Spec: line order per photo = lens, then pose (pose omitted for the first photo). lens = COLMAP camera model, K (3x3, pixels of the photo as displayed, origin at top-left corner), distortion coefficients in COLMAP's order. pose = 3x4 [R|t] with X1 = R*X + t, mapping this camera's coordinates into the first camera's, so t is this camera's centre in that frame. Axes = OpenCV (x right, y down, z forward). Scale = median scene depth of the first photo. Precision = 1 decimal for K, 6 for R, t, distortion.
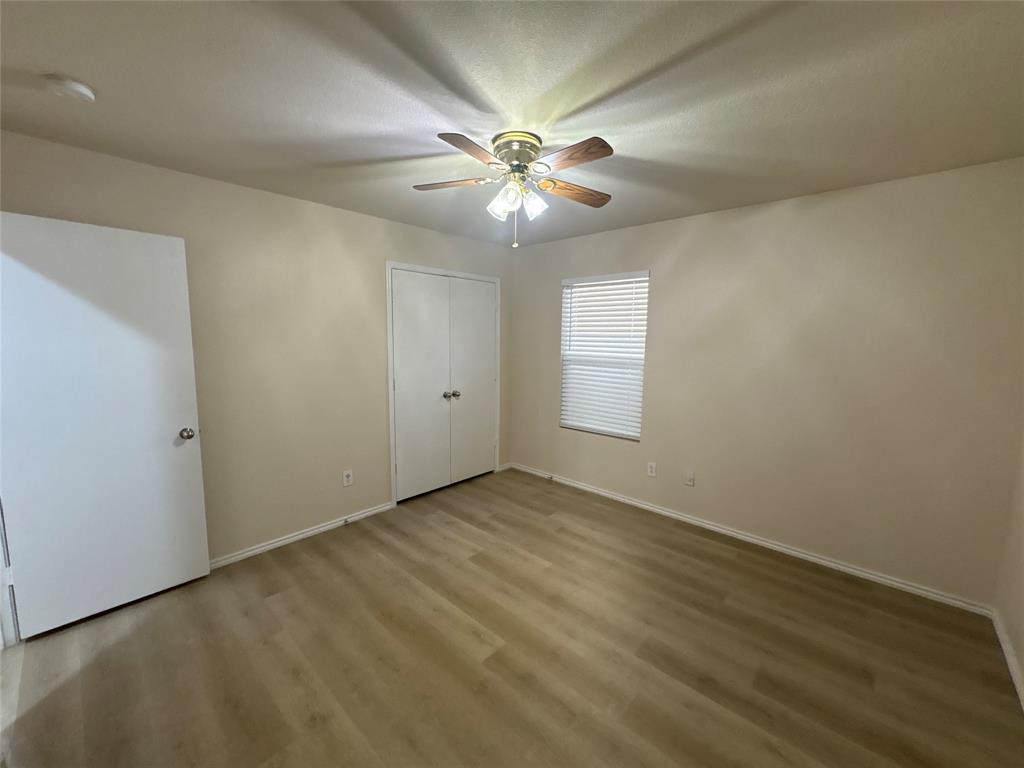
lens RADIAL K [[407.0, 0, 512.0], [0, 407.0, 384.0], [0, 0, 1]] dist [-0.000098, 0.000203]
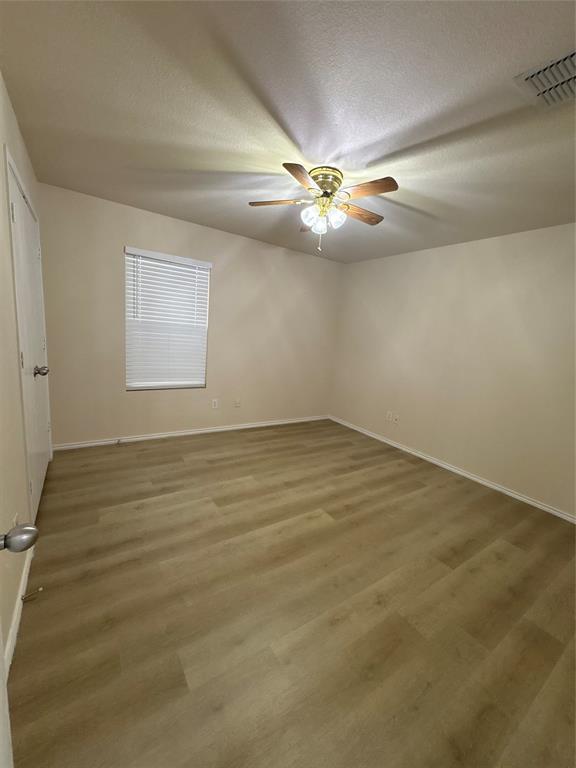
lens RADIAL K [[305.2, 0, 288.1], [0, 305.2, 383.9], [0, 0, 1]] dist [-0.000098, 0.000203]
pose [[0.233163, -0.157769, 0.959554, -0.831608], [0.035622, 0.987475, 0.153704, -0.028696], [-0.971785, -0.001657, 0.235863, 0.625877]]
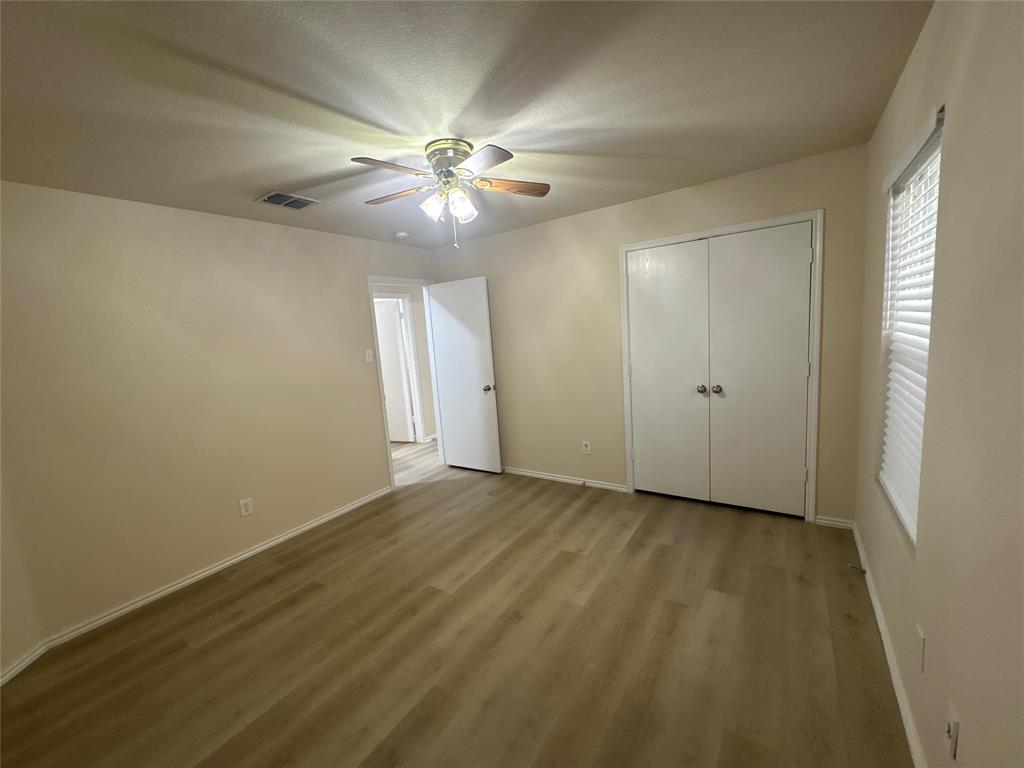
lens RADIAL K [[407.0, 0, 512.0], [0, 407.0, 384.0], [0, 0, 1]] dist [-0.000098, 0.000203]
pose [[0.149152, 0.112653, -0.982376, 0.818397], [-0.042729, 0.993295, 0.107418, -0.076814], [0.987891, 0.025955, 0.152965, 0.727256]]
